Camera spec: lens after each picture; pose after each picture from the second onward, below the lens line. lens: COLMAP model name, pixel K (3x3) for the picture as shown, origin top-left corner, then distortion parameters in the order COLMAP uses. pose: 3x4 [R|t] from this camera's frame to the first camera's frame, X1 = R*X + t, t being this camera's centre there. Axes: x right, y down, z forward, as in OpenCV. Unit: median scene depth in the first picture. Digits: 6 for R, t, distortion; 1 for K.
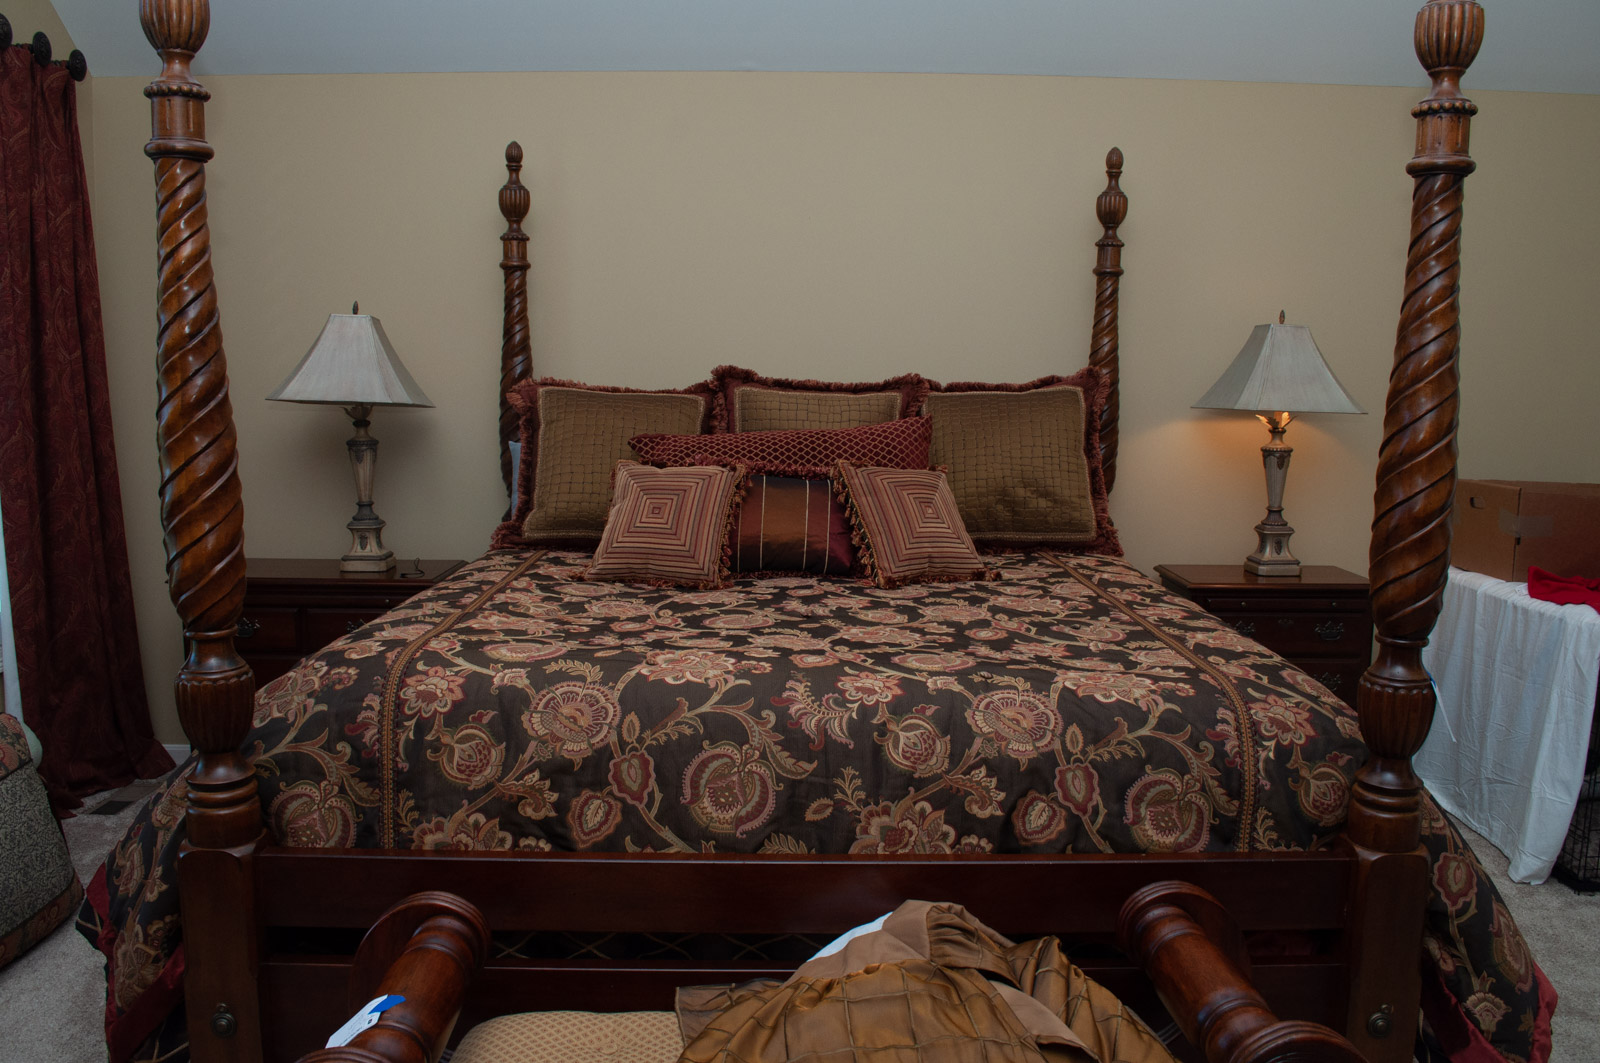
lens RADIAL K [[1249.9, 0, 800.0], [0, 1249.9, 531.5], [0, 0, 1]] dist [-0.081991, 0.004403]
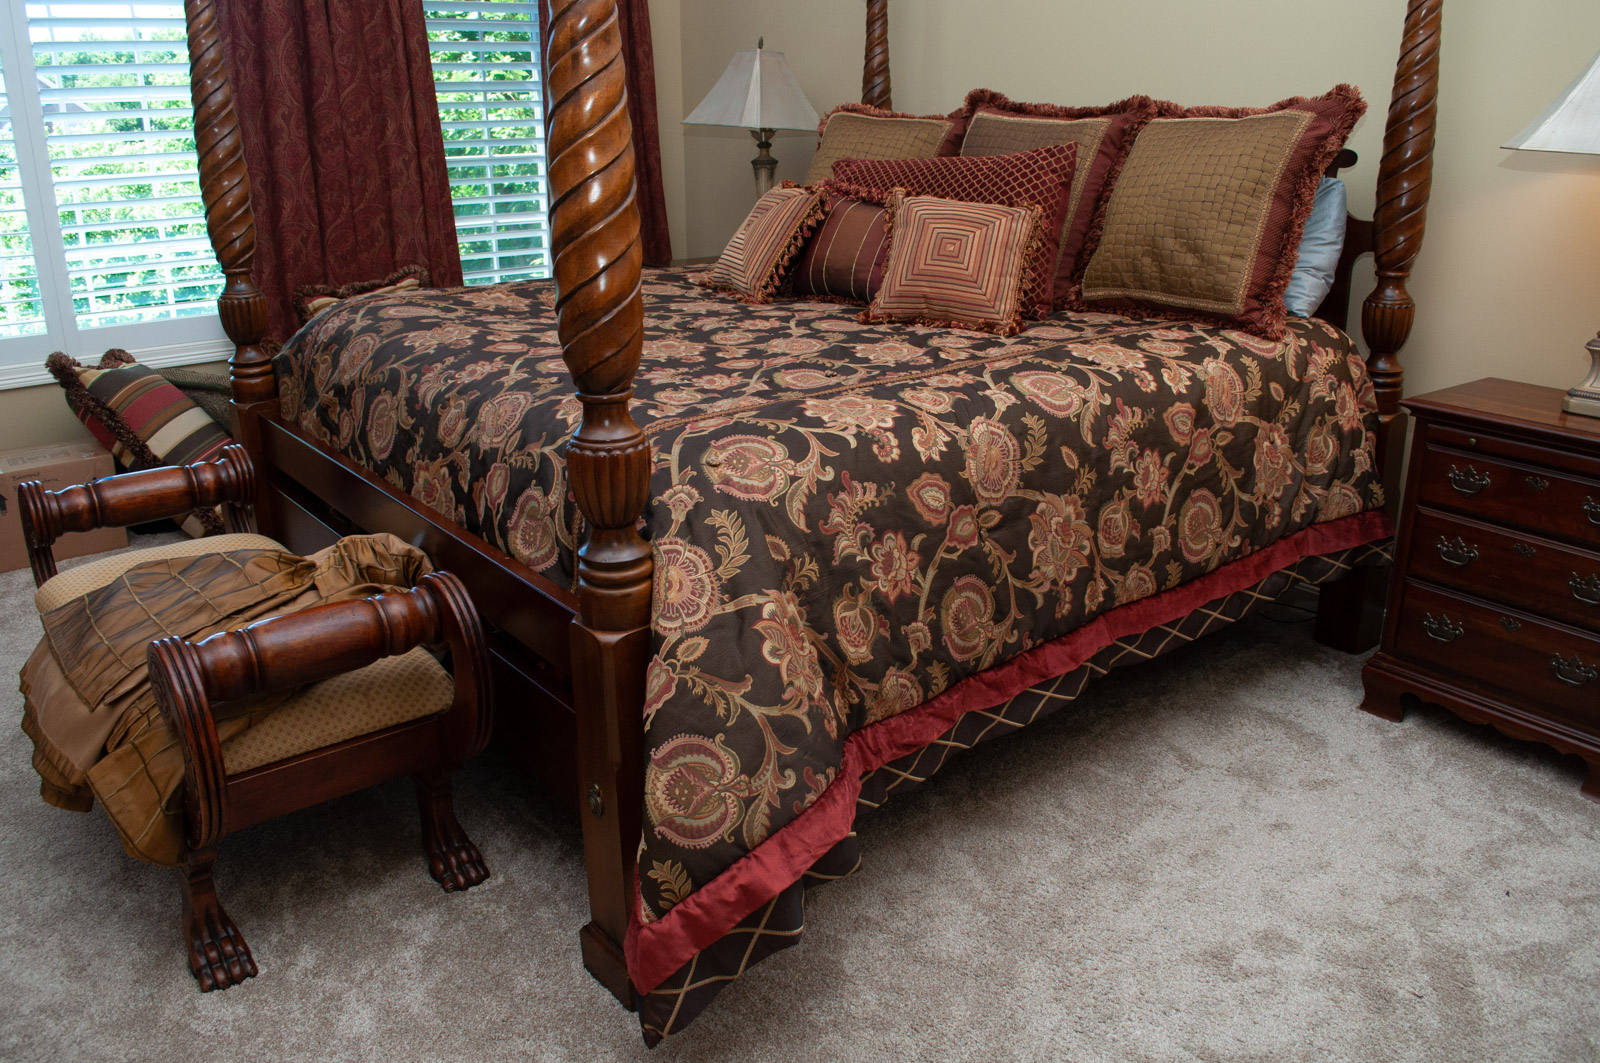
lens RADIAL K [[1249.9, 0, 800.0], [0, 1249.9, 531.5], [0, 0, 1]] dist [-0.081991, 0.004403]
pose [[0.607434, 0.247331, -0.754885, 0.661295], [-0.089294, 0.965530, 0.244496, -0.024920], [0.789335, -0.081109, 0.608581, 0.291645]]
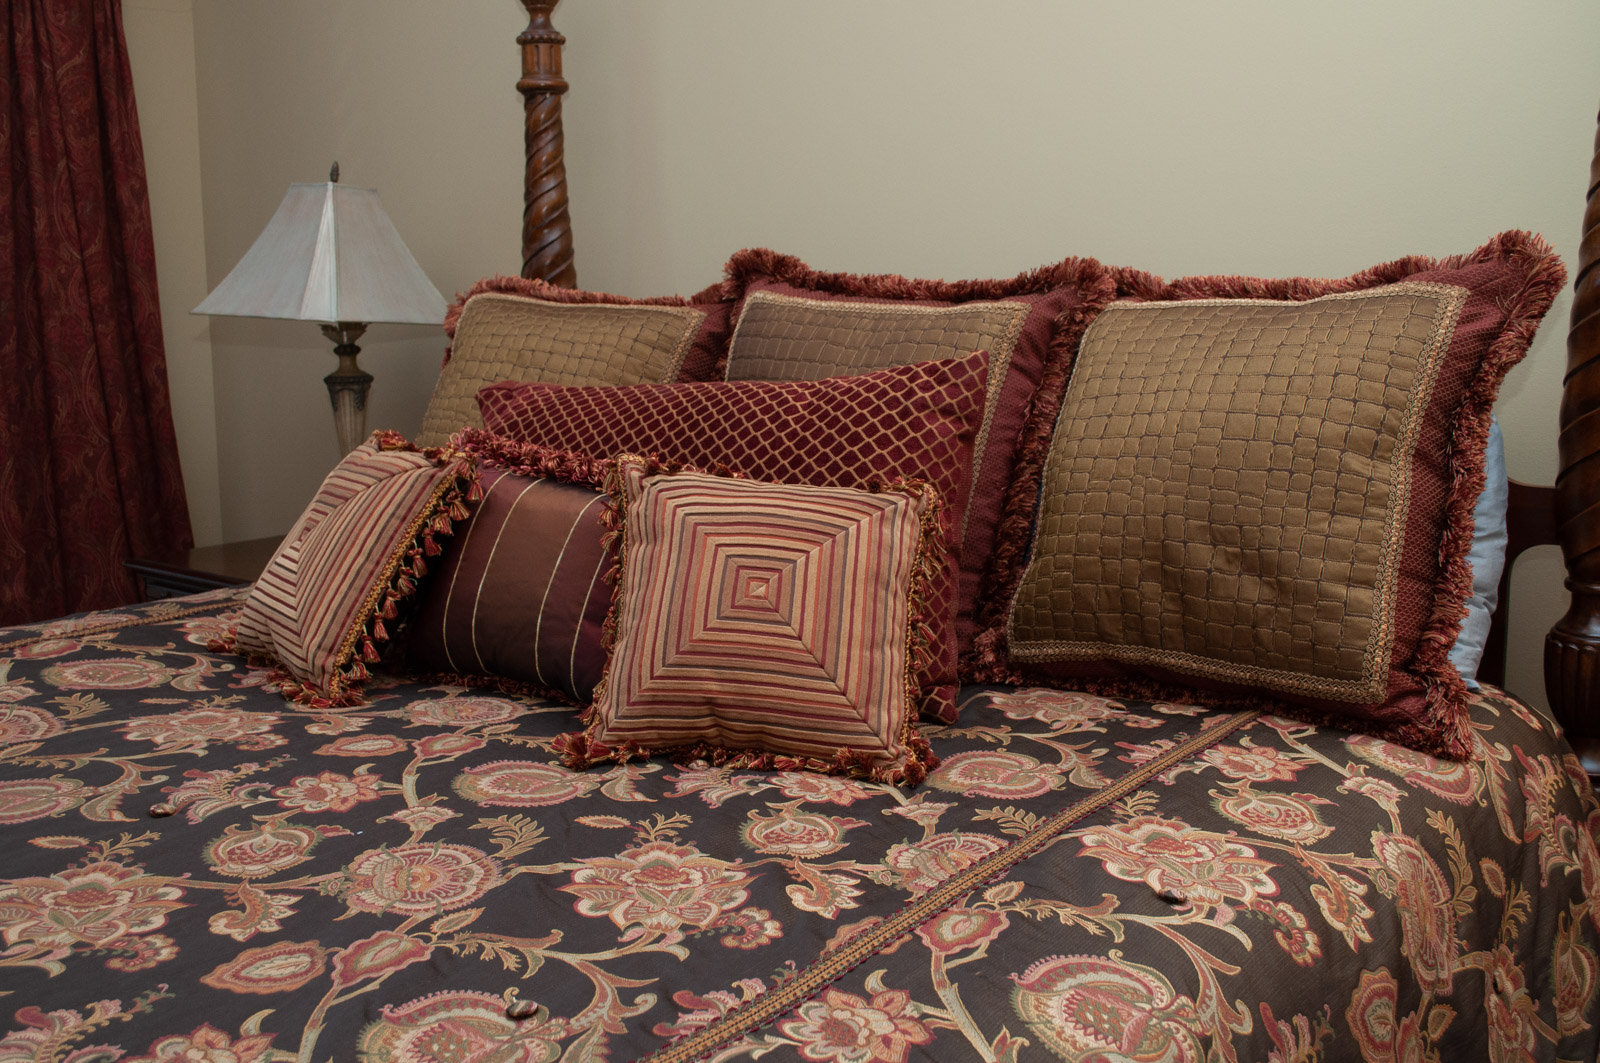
lens RADIAL K [[1627.6, 0, 792.6], [0, 1627.6, 538.8], [0, 0, 1]] dist [-0.070607, 0.021349]
pose [[0.771144, 0.089739, -0.630305, 0.385697], [-0.065408, 0.995945, 0.061772, -0.057845], [0.633292, -0.006408, 0.773887, 0.501850]]
